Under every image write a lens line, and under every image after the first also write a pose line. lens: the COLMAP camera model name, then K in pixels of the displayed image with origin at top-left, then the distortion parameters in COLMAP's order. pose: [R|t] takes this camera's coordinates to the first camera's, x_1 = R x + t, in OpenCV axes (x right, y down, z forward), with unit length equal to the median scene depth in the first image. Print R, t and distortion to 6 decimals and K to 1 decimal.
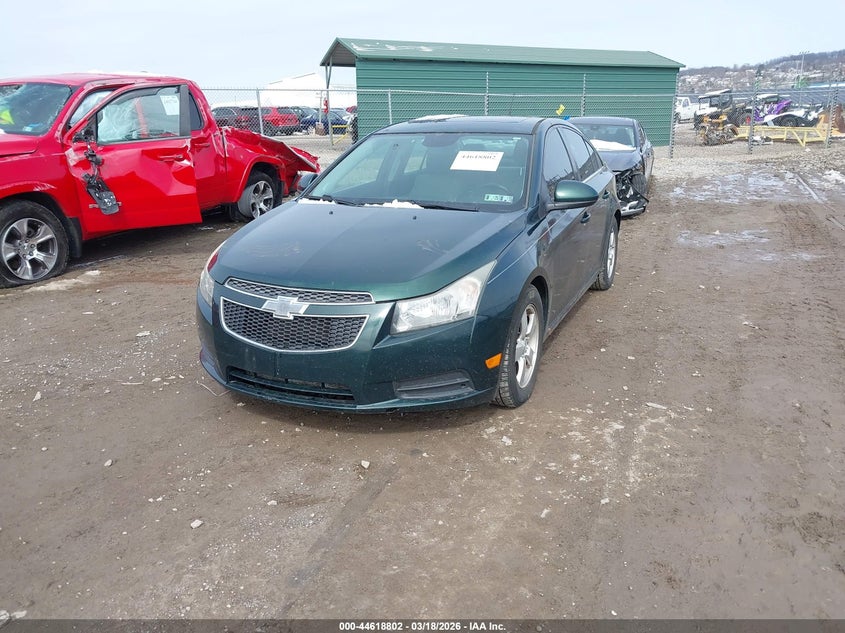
lens RADIAL K [[672.4, 0, 422.2], [0, 672.4, 318.1], [0, 0, 1]] dist [0.015478, -0.011795]
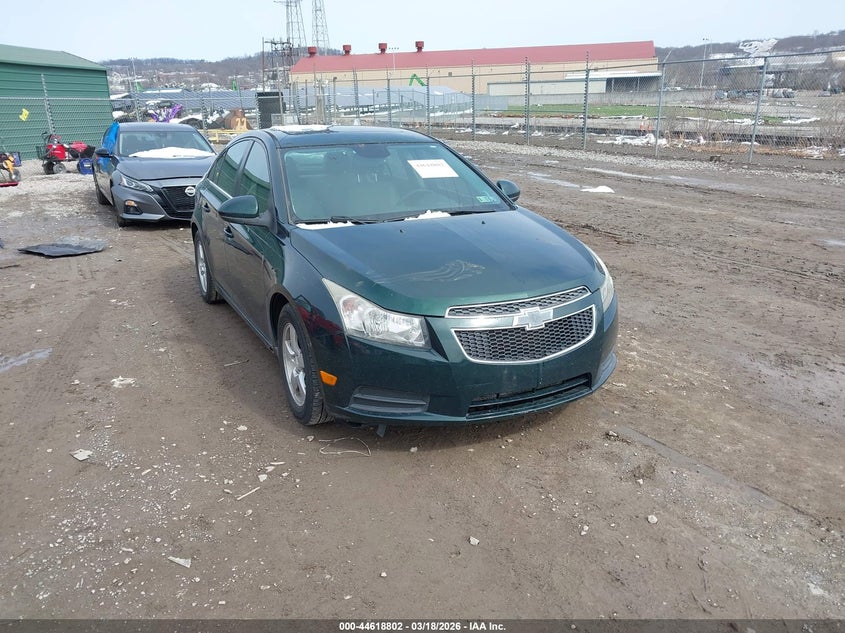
lens RADIAL K [[672.4, 0, 422.1], [0, 672.4, 315.3], [0, 0, 1]] dist [0.015478, -0.011795]
pose [[0.629785, -0.224663, 0.743571, -0.783250], [0.230211, 0.968238, 0.097562, -0.116108], [-0.741872, 0.109735, 0.661502, 0.329406]]
